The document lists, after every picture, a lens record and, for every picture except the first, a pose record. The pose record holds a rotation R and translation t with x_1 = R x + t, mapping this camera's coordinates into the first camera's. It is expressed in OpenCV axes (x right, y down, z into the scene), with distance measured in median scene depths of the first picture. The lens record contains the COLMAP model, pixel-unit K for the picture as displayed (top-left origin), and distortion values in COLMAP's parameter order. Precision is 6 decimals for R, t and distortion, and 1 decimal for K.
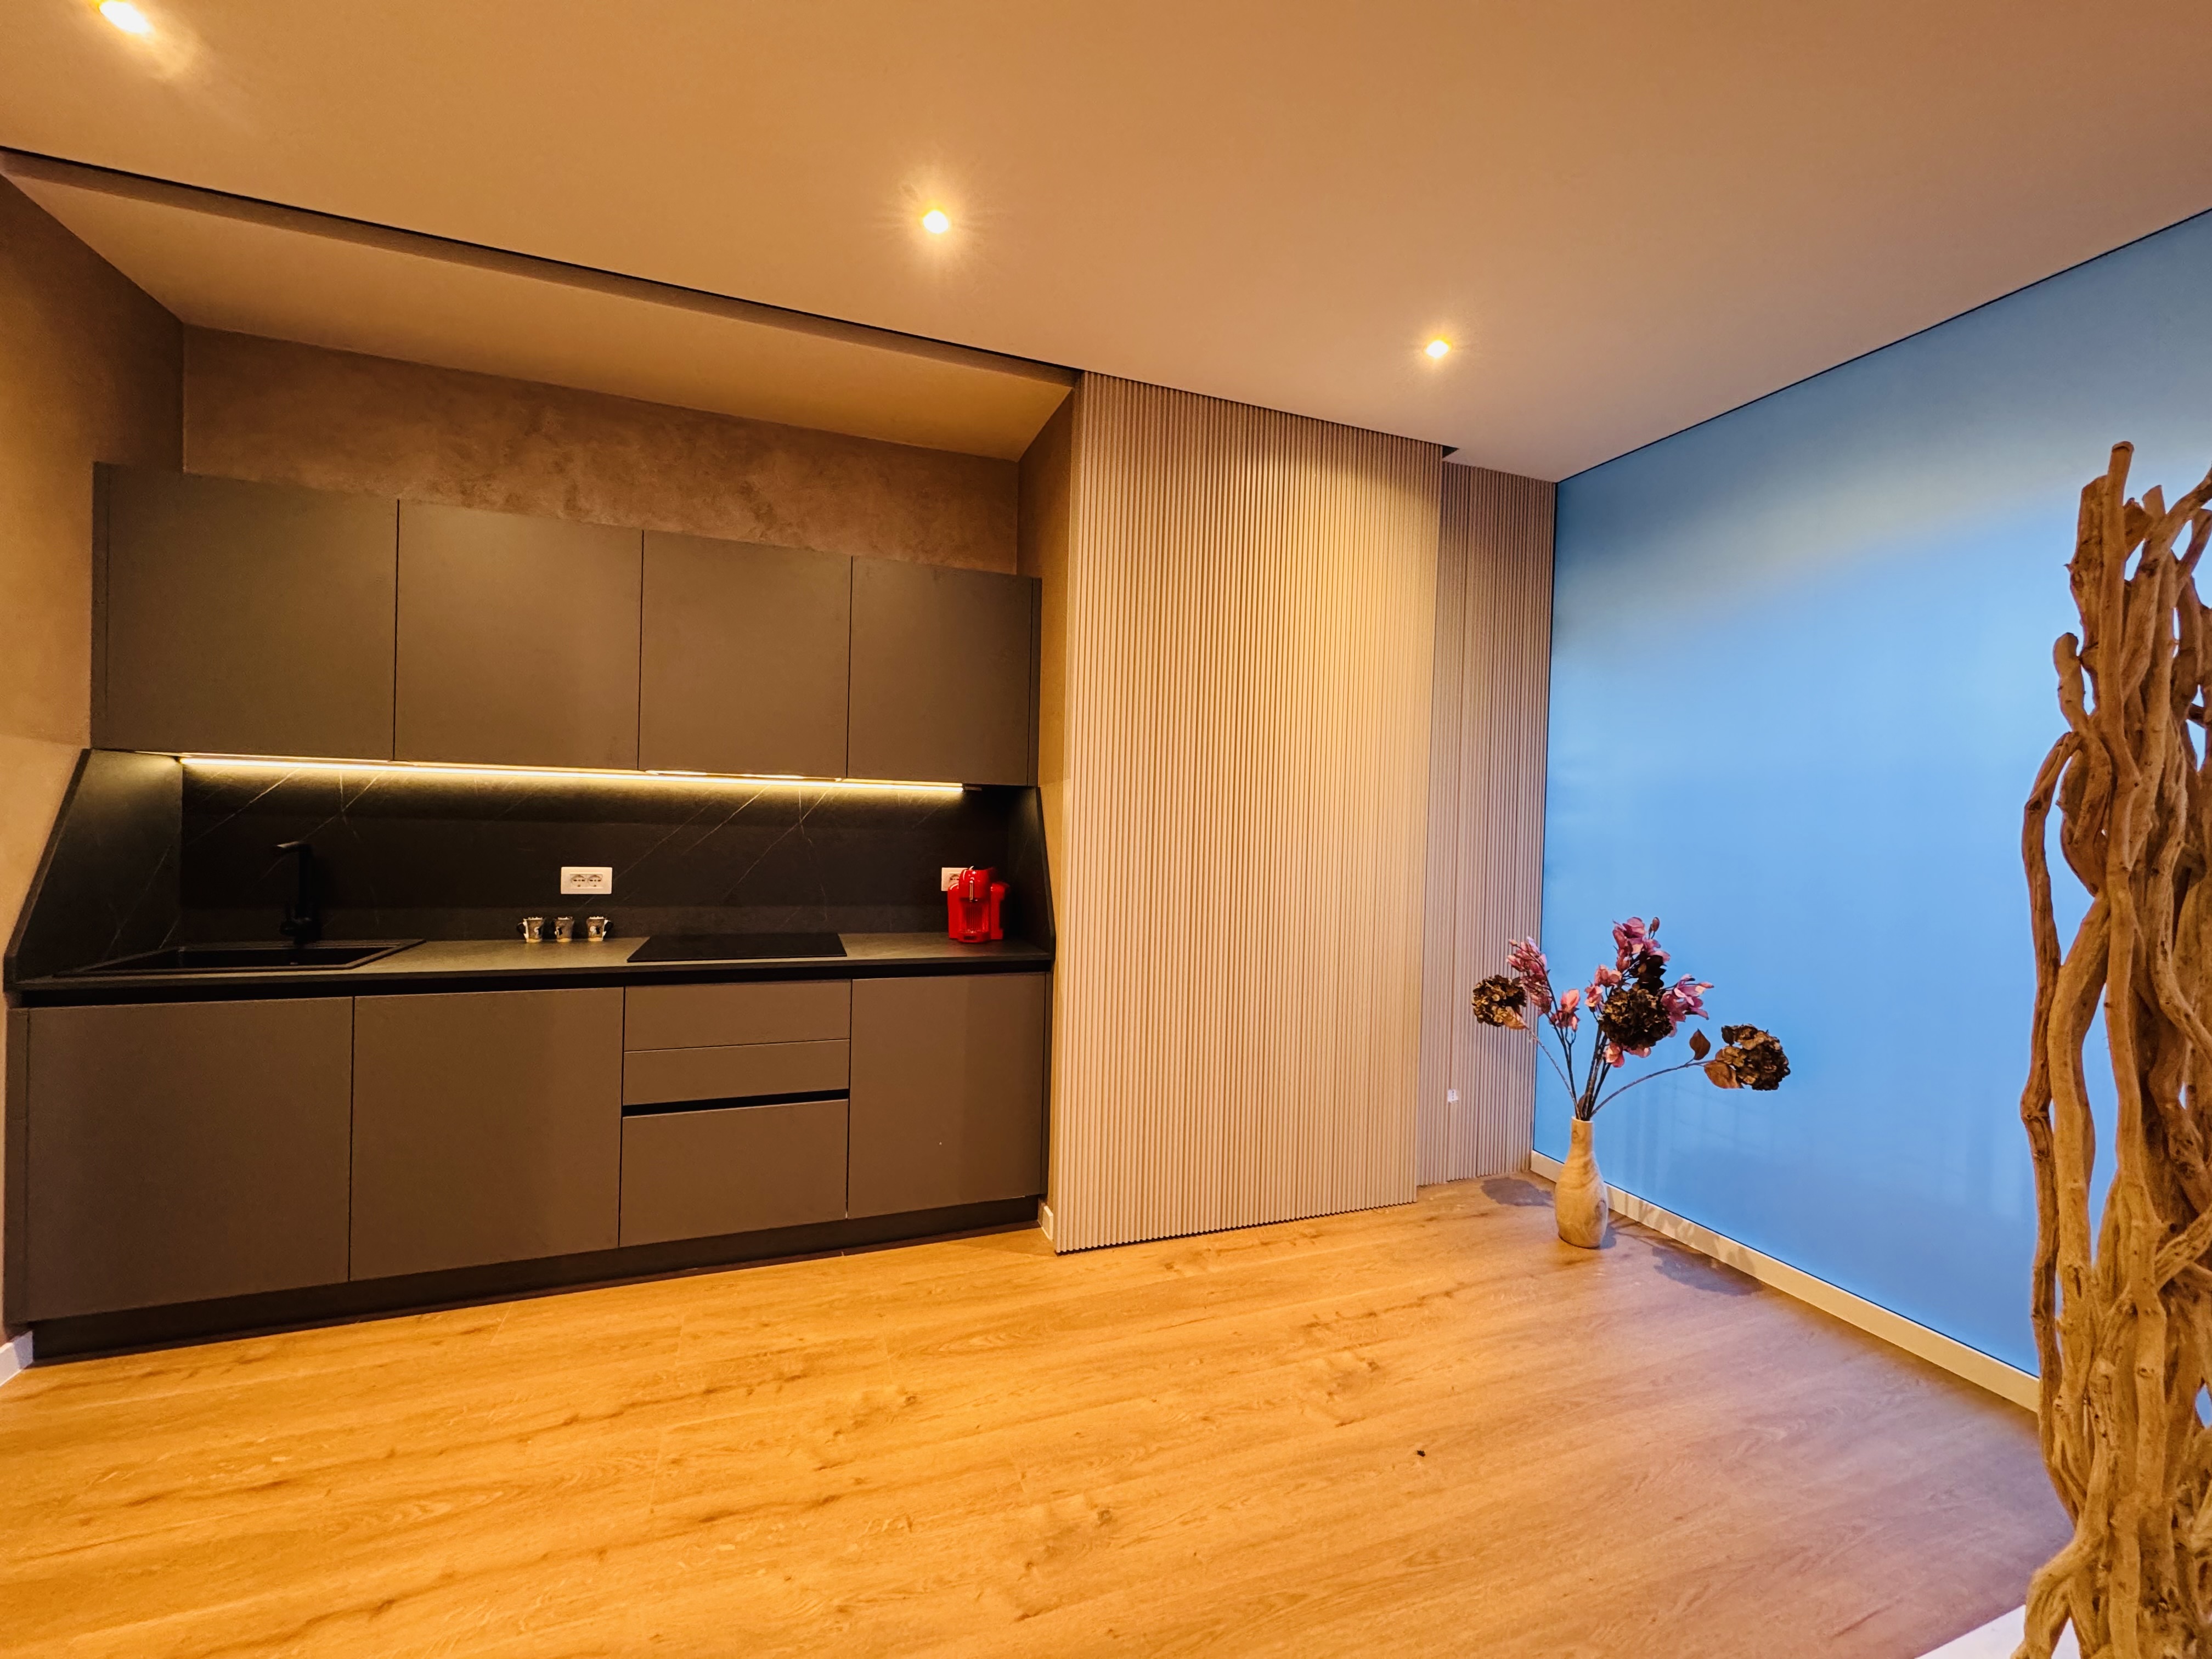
lens RADIAL K [[880.7, 0, 1112.0], [0, 880.7, 827.4], [0, 0, 1]] dist [-0.000366, -0.000195]
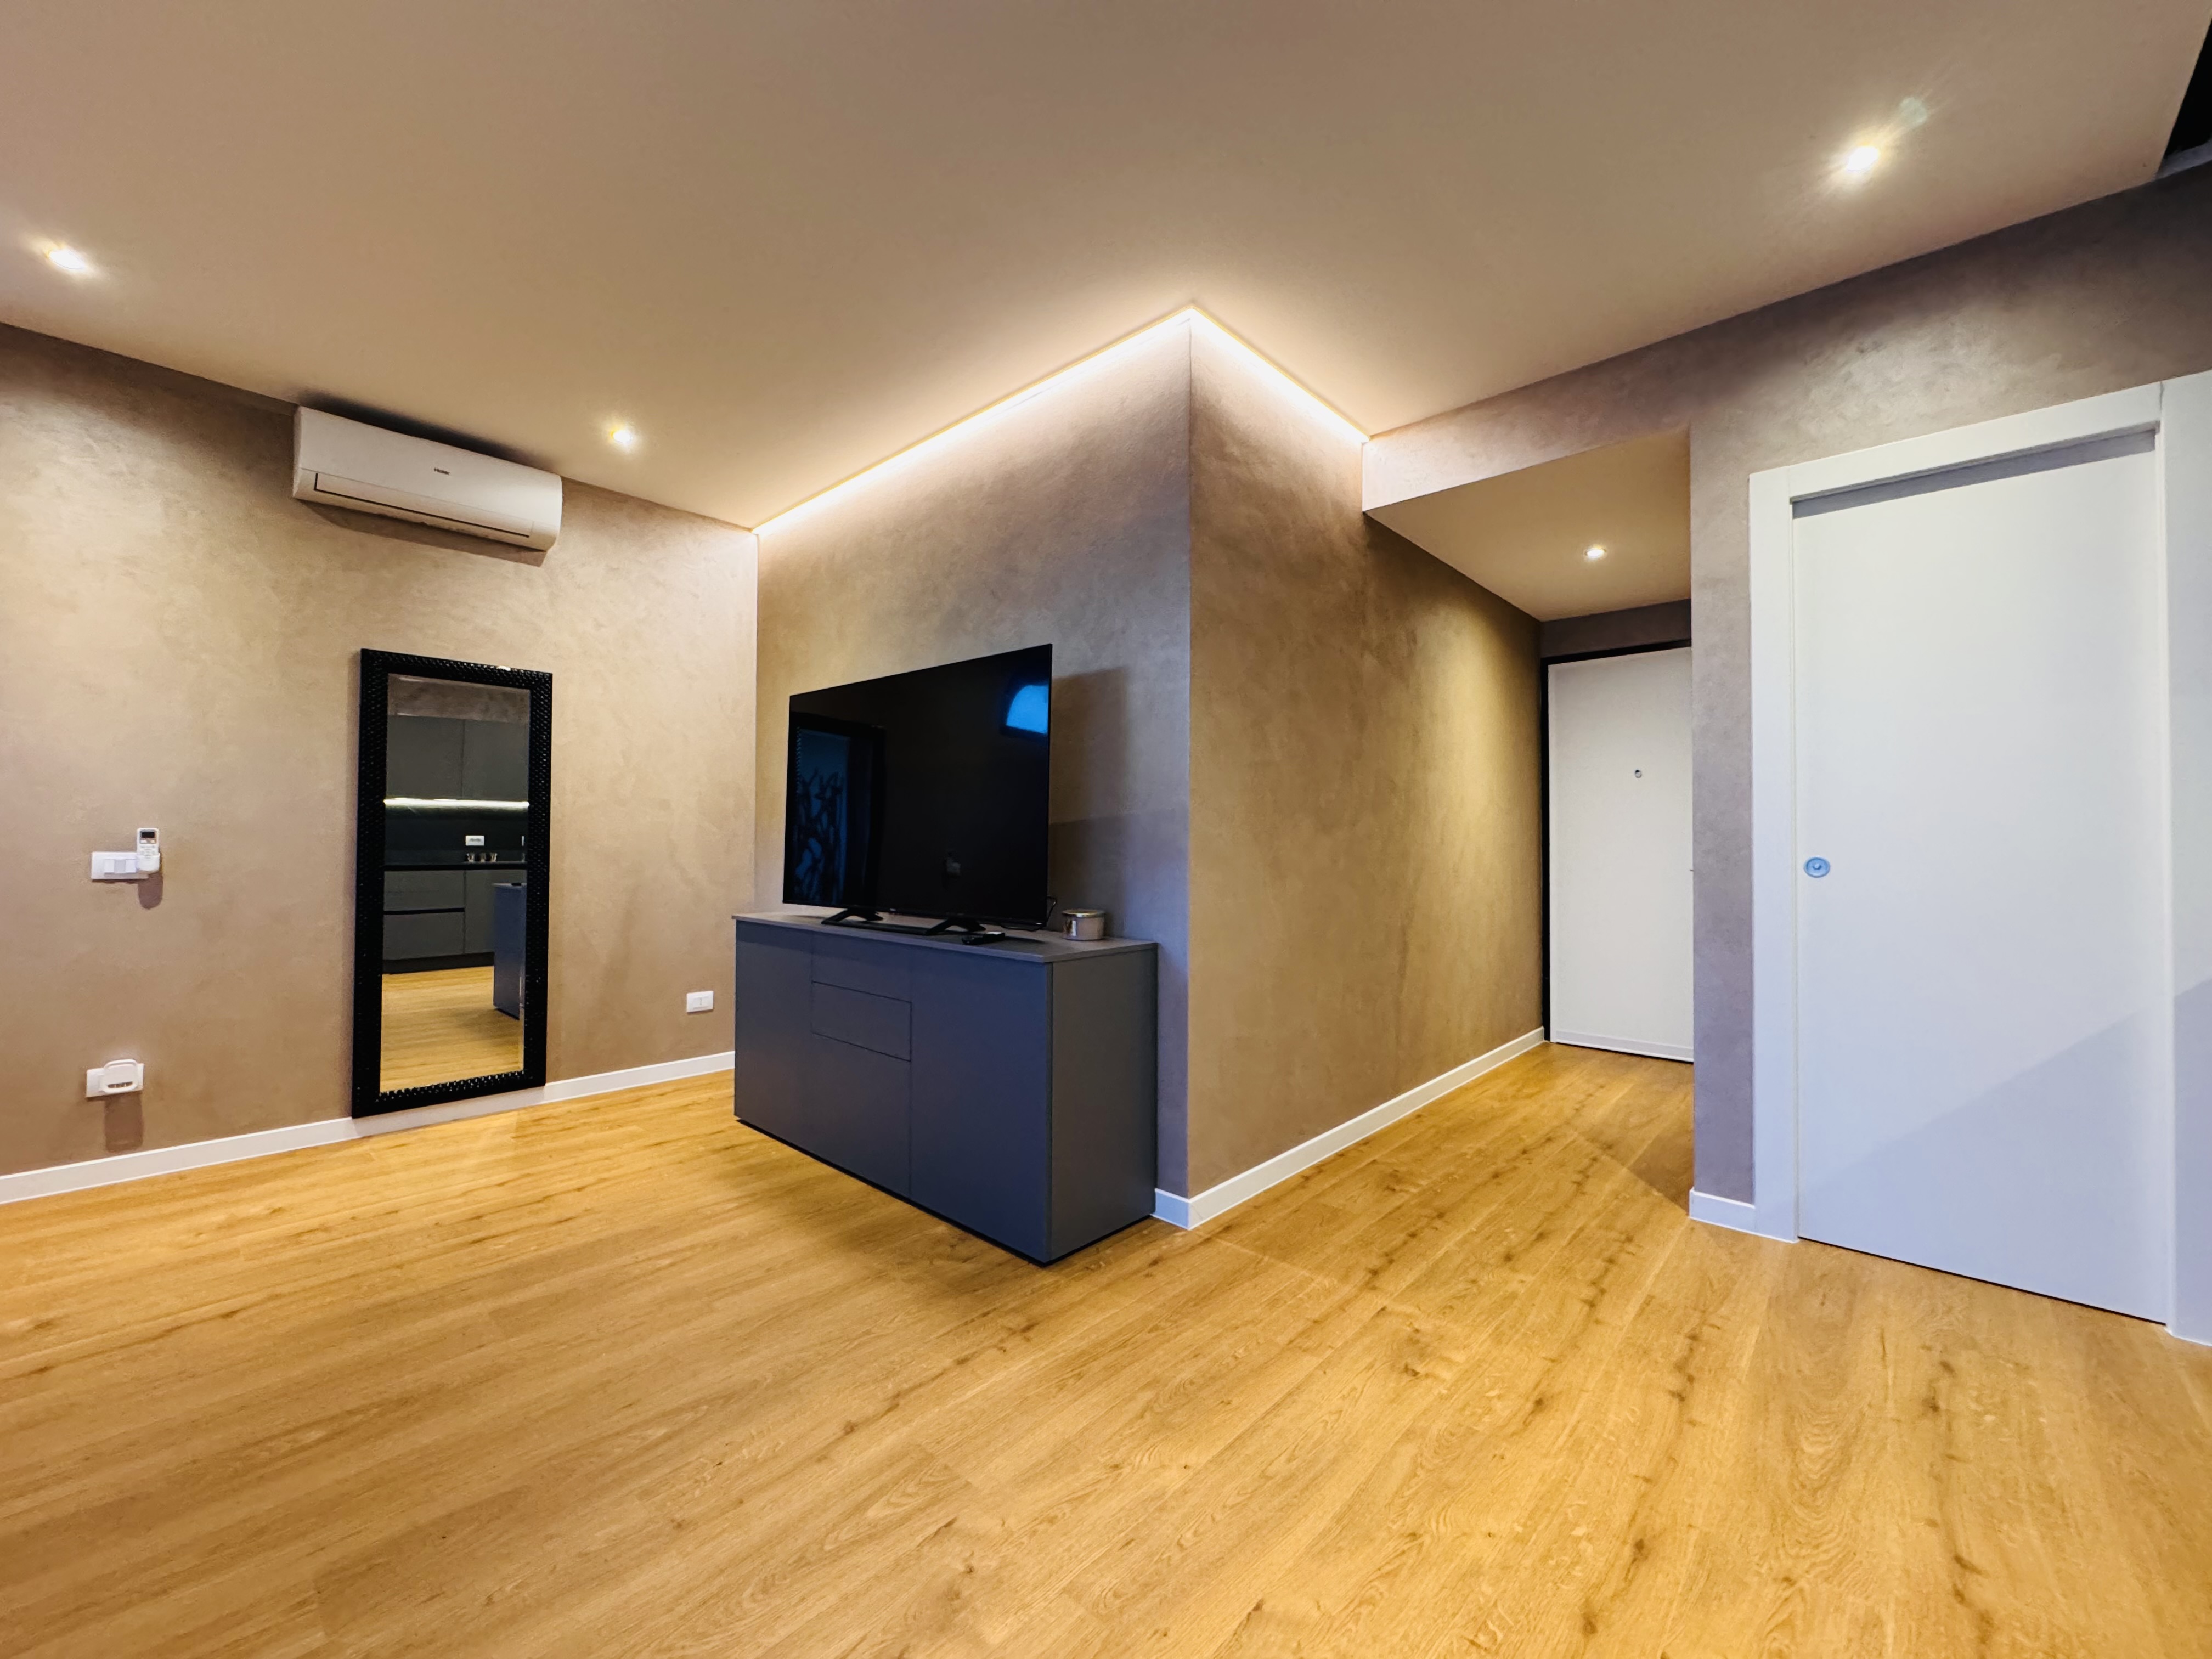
lens RADIAL K [[880.7, 0, 1100.0], [0, 880.7, 839.0], [0, 0, 1]] dist [-0.000366, -0.000195]
pose [[-0.893518, -0.035405, -0.447630, 0.340976], [-0.035365, 0.999339, -0.008449, 0.112656], [0.447633, 0.008281, -0.894179, 1.271925]]
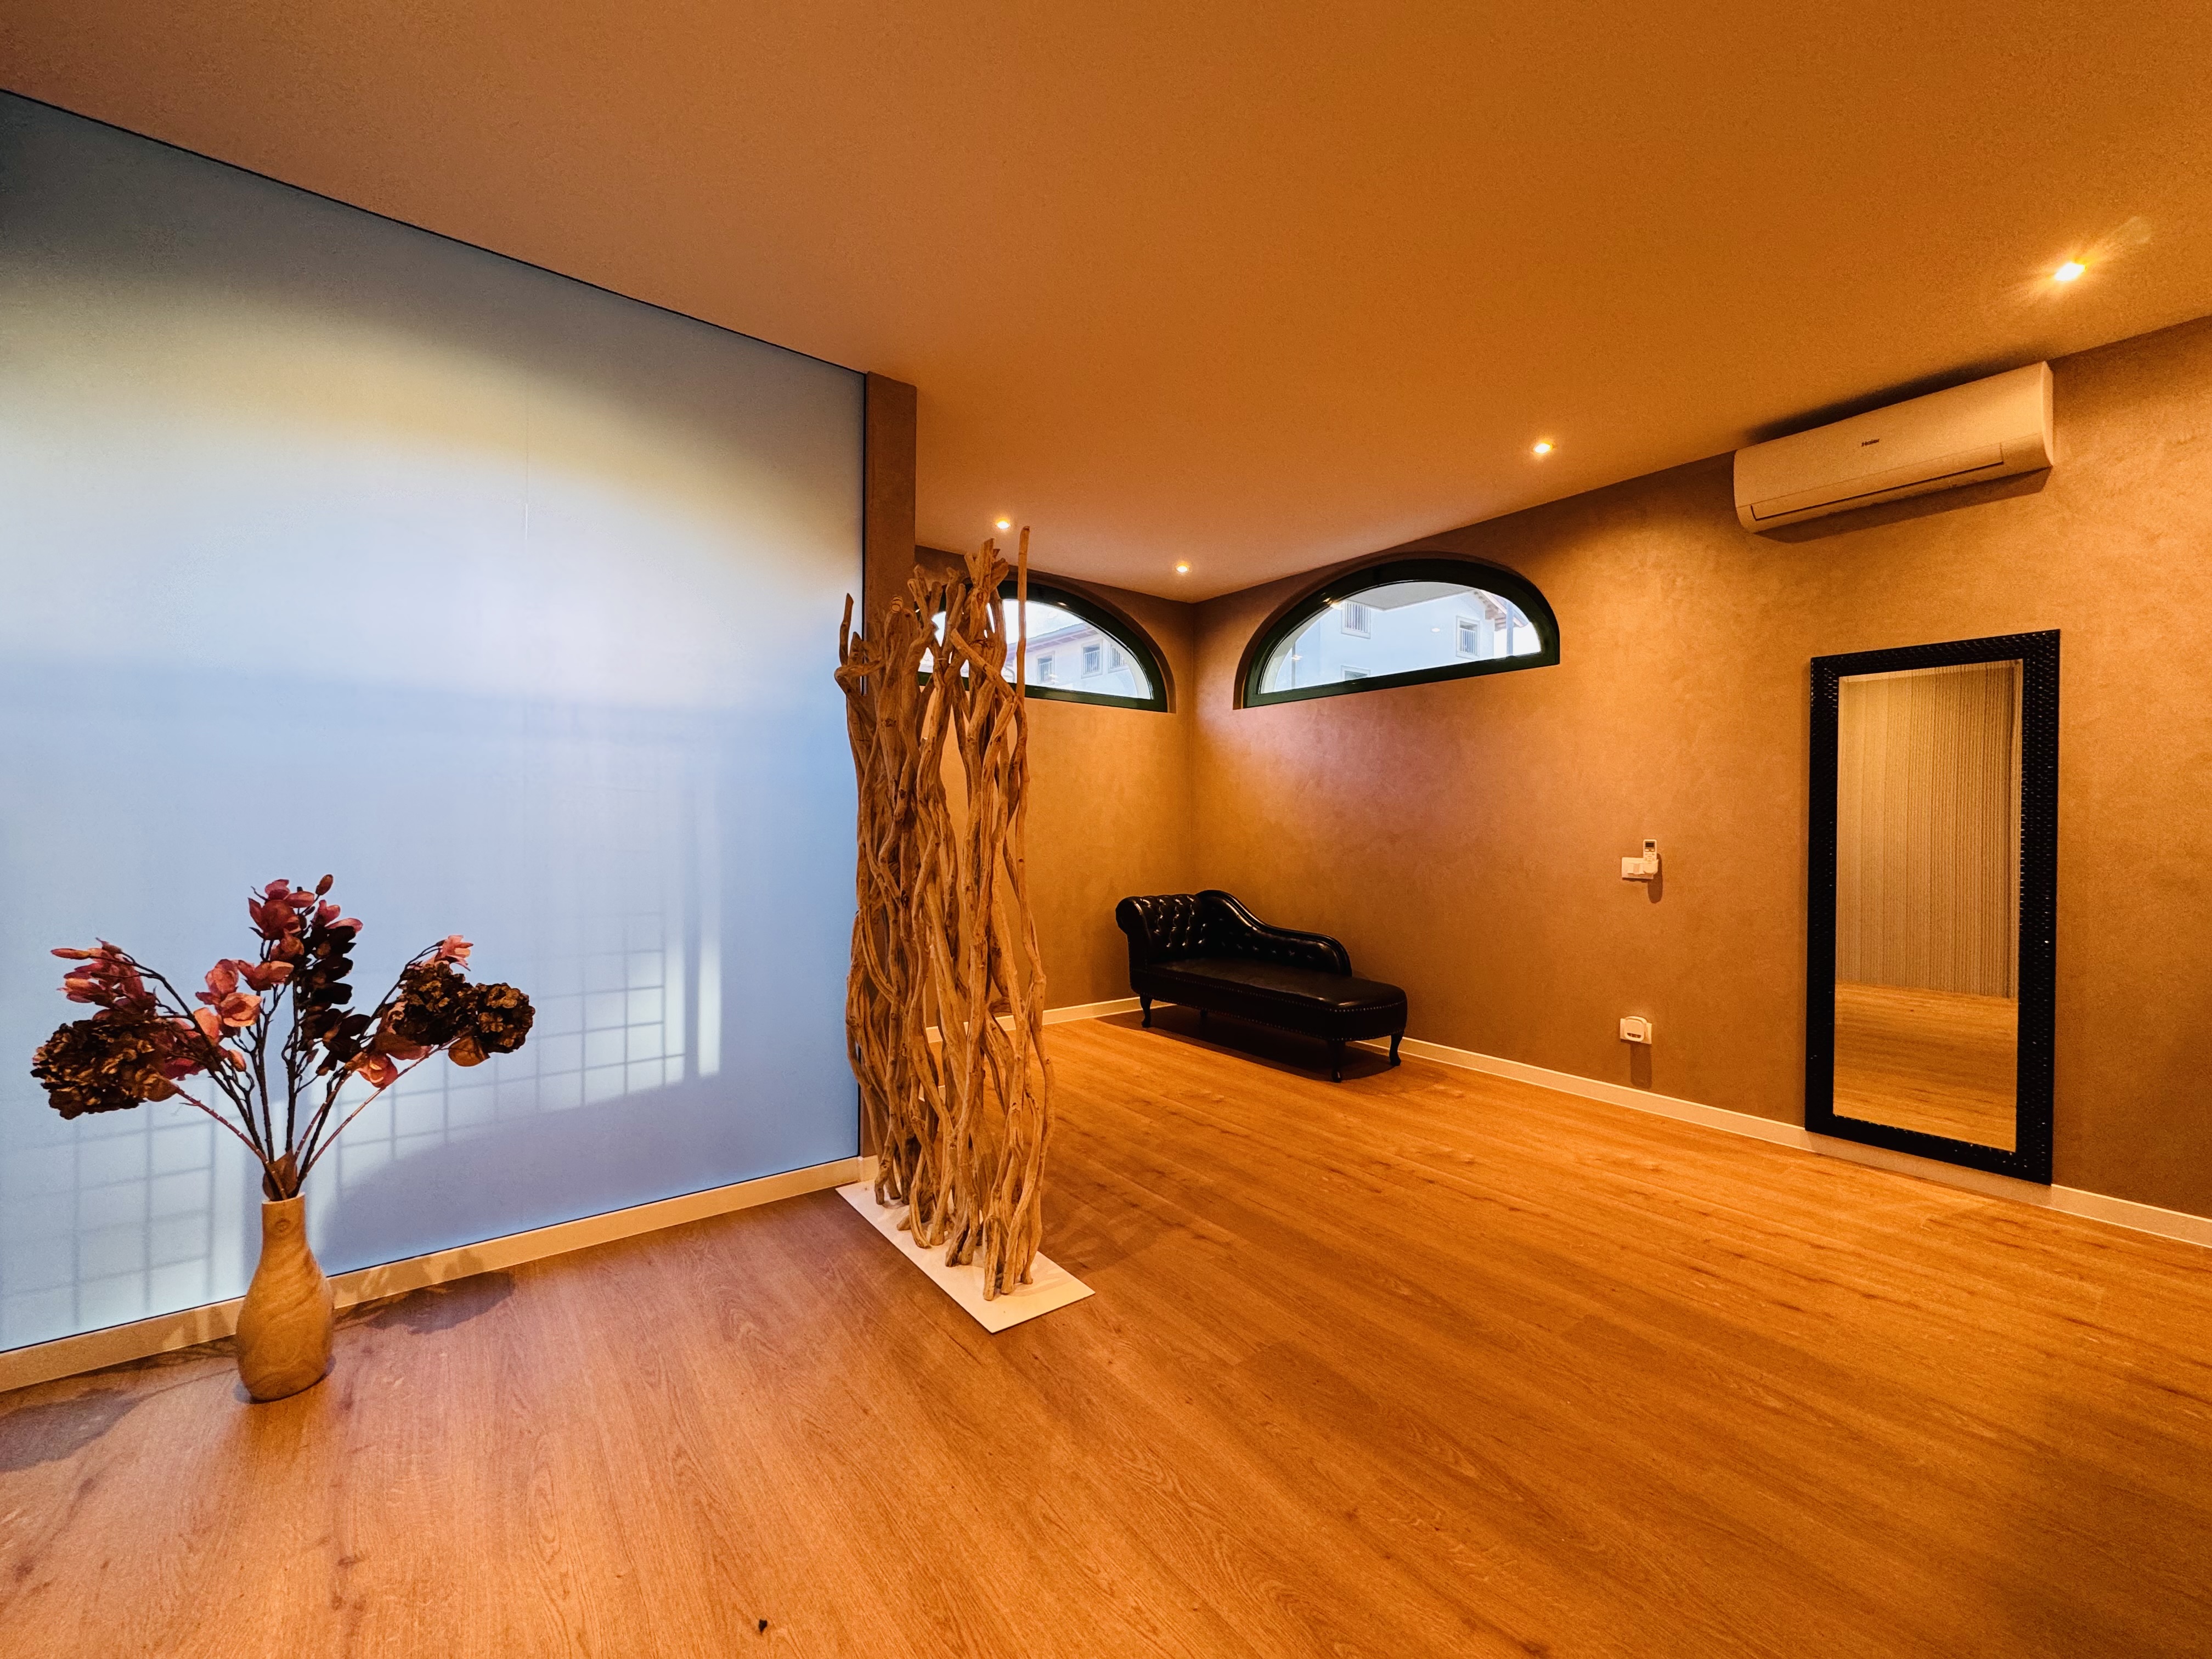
lens RADIAL K [[880.7, 0, 1109.7], [0, 880.7, 840.1], [0, 0, 1]] dist [-0.000366, -0.000195]
pose [[-0.290634, -0.047913, 0.955634, -0.343217], [-0.005873, 0.998816, 0.048291, 0.056638], [-0.956816, 0.008423, -0.290571, 0.893094]]
